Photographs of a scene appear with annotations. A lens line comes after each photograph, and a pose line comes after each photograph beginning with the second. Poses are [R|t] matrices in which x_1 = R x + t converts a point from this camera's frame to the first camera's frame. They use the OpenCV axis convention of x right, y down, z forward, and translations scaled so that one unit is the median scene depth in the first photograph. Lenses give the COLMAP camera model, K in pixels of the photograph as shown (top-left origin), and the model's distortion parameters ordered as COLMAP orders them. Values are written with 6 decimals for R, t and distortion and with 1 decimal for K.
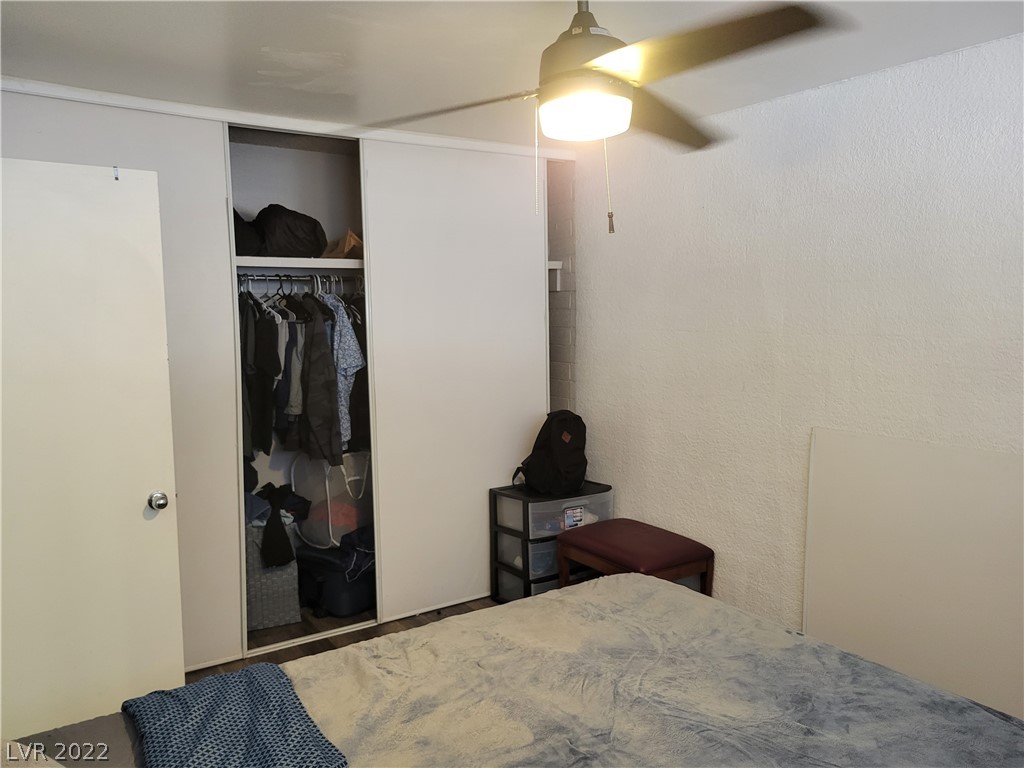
lens RADIAL K [[767.1, 0, 512.0], [0, 767.1, 384.0], [0, 0, 1]] dist [0.031637, -0.000505]
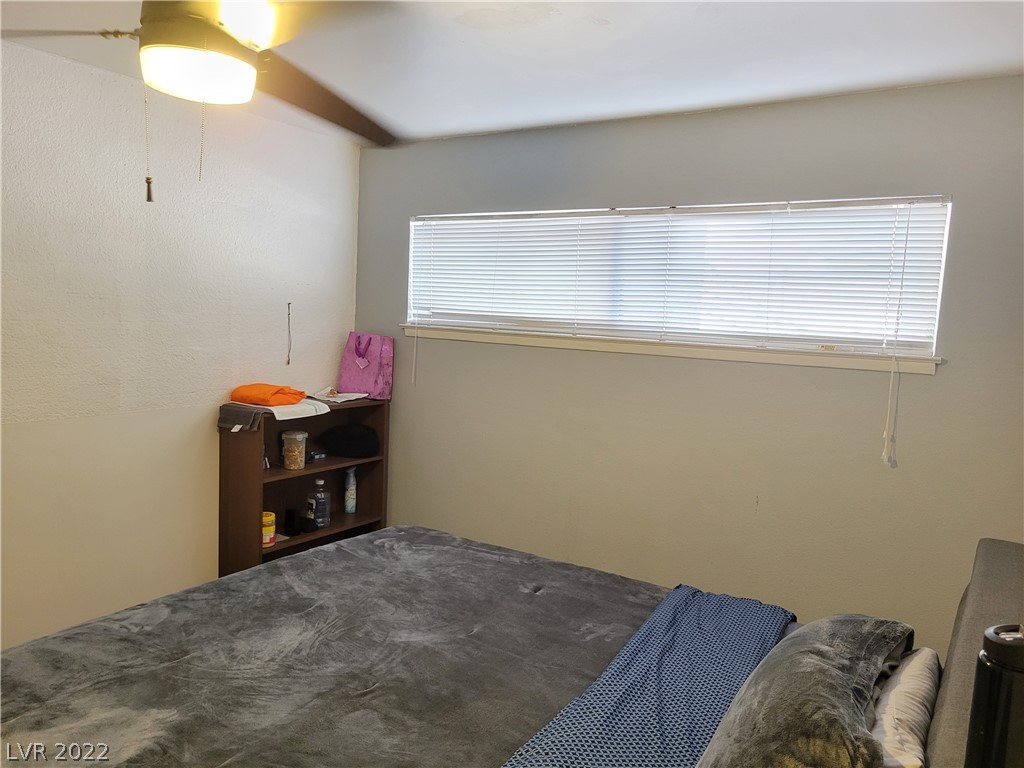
lens RADIAL K [[767.1, 0, 512.0], [0, 767.1, 384.0], [0, 0, 1]] dist [0.031637, -0.000505]
pose [[-0.389198, -0.100780, 0.915624, -0.816471], [0.055223, 0.989657, 0.132402, -0.090799], [-0.919497, 0.102094, -0.379607, 0.982122]]
